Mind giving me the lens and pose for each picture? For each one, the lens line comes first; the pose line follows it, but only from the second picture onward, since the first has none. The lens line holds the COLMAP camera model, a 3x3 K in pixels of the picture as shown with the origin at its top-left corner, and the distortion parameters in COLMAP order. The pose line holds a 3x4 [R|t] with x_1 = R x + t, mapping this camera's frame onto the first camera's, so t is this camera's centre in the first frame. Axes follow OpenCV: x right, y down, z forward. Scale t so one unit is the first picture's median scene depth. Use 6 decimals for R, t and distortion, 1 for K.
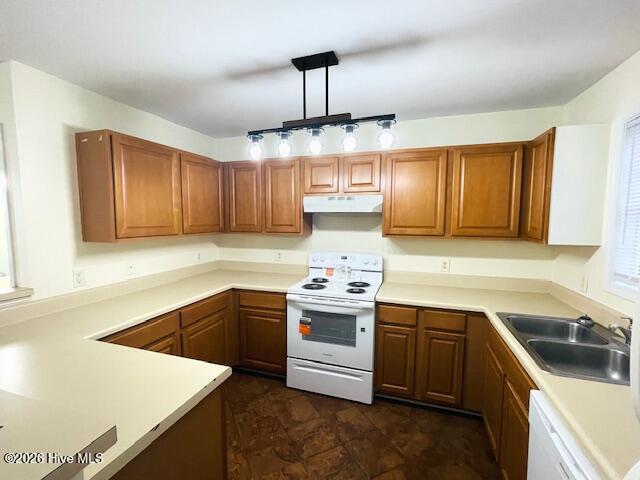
lens RADIAL K [[282.9, 0, 320.8], [0, 282.9, 235.1], [0, 0, 1]] dist [-0.001884, 0.001033]
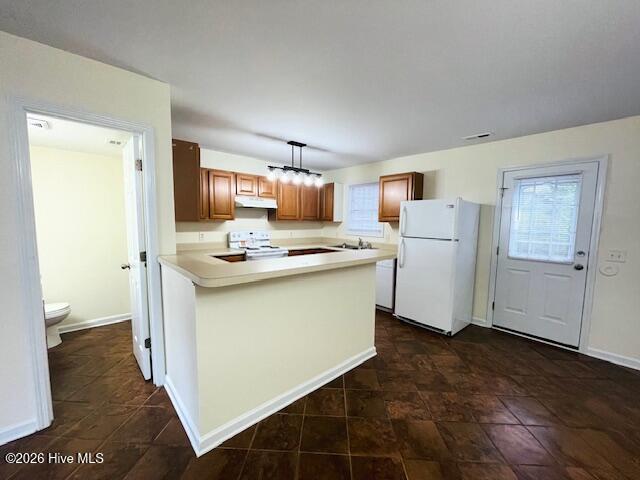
lens RADIAL K [[259.5, 0, 319.7], [0, 259.5, 239.3], [0, 0, 1]] dist [-0.006726, 0.000779]
pose [[0.491993, -0.063594, 0.868274, -1.343944], [0.036910, 0.997955, 0.052178, 0.057531], [-0.869817, 0.006377, 0.493334, -0.172612]]
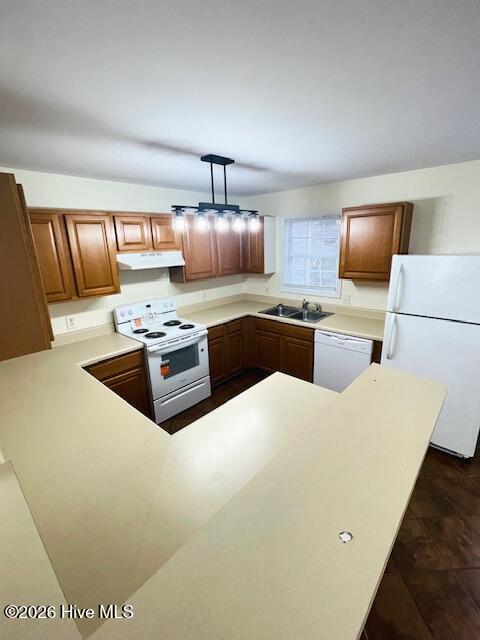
lens RADIAL K [[282.9, 0, 236.2], [0, 282.9, 314.4], [0, 0, 1]] dist [-0.001884, 0.001033]
pose [[0.423803, -0.246907, 0.871452, -0.949393], [0.086409, 0.968761, 0.232455, -0.151176], [-0.901624, -0.023214, 0.431898, 0.236268]]
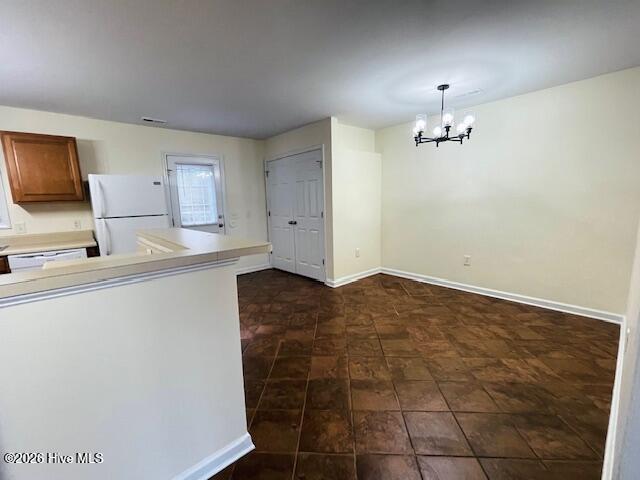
lens RADIAL K [[282.9, 0, 317.2], [0, 282.9, 242.9], [0, 0, 1]] dist [-0.001884, 0.001033]
pose [[-0.863787, -0.061873, 0.500043, -1.398658], [0.048631, 0.977560, 0.204965, 0.024113], [-0.501504, 0.201364, -0.841395, 0.827914]]
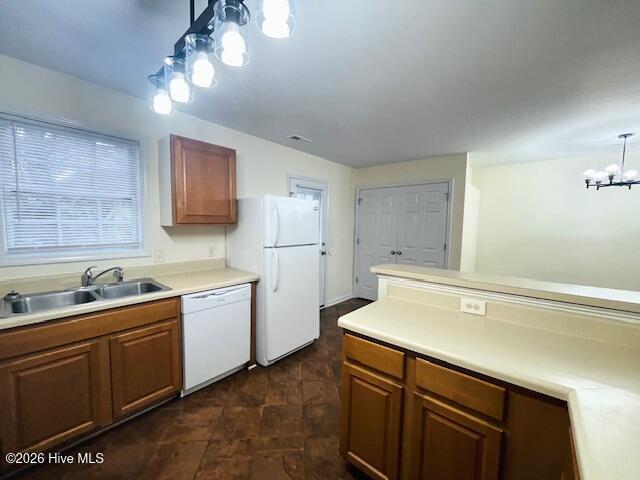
lens RADIAL K [[259.5, 0, 317.5], [0, 259.5, 244.1], [0, 0, 1]] dist [-0.006726, 0.000779]
pose [[-0.925320, -0.058246, 0.374688, -0.342949], [-0.005864, 0.990212, 0.139449, -0.024232], [-0.379142, 0.126838, -0.916604, 1.069245]]
